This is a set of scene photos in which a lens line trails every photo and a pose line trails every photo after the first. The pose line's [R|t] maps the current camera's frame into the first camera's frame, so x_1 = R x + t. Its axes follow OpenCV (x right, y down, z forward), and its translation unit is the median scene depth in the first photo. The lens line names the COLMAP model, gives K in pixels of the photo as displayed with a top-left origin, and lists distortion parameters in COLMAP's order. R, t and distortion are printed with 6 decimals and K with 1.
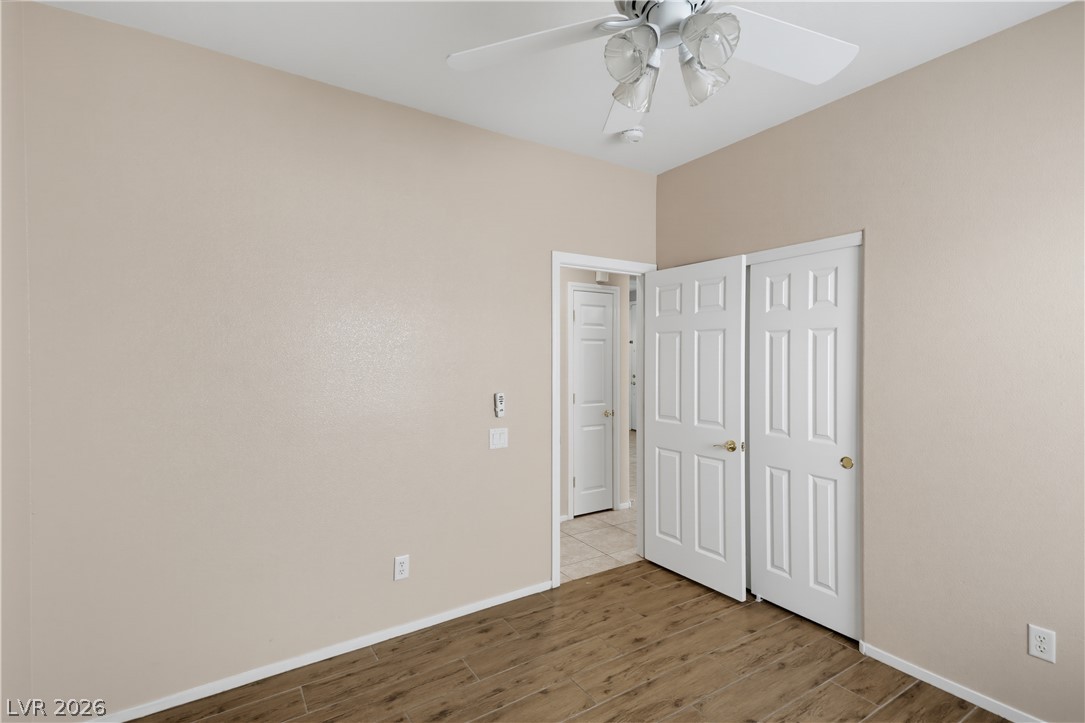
lens RADIAL K [[506.2, 0, 548.7], [0, 506.2, 371.6], [0, 0, 1]] dist [0.047457, -0.021565]
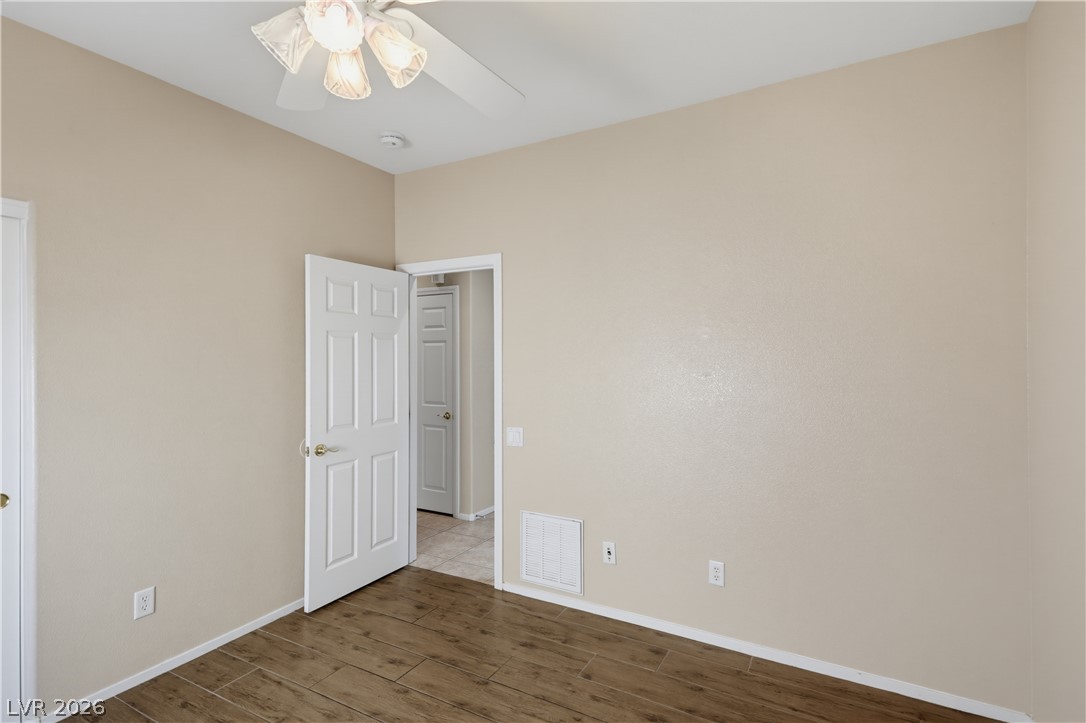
lens RADIAL K [[506.6, 0, 549.2], [0, 506.6, 371.7], [0, 0, 1]] dist [0.047457, -0.021565]
pose [[0.465884, 0.012565, -0.884757, 1.074274], [-0.004353, 0.999920, 0.011908, -0.016598], [0.884835, -0.001696, 0.465901, 0.712620]]
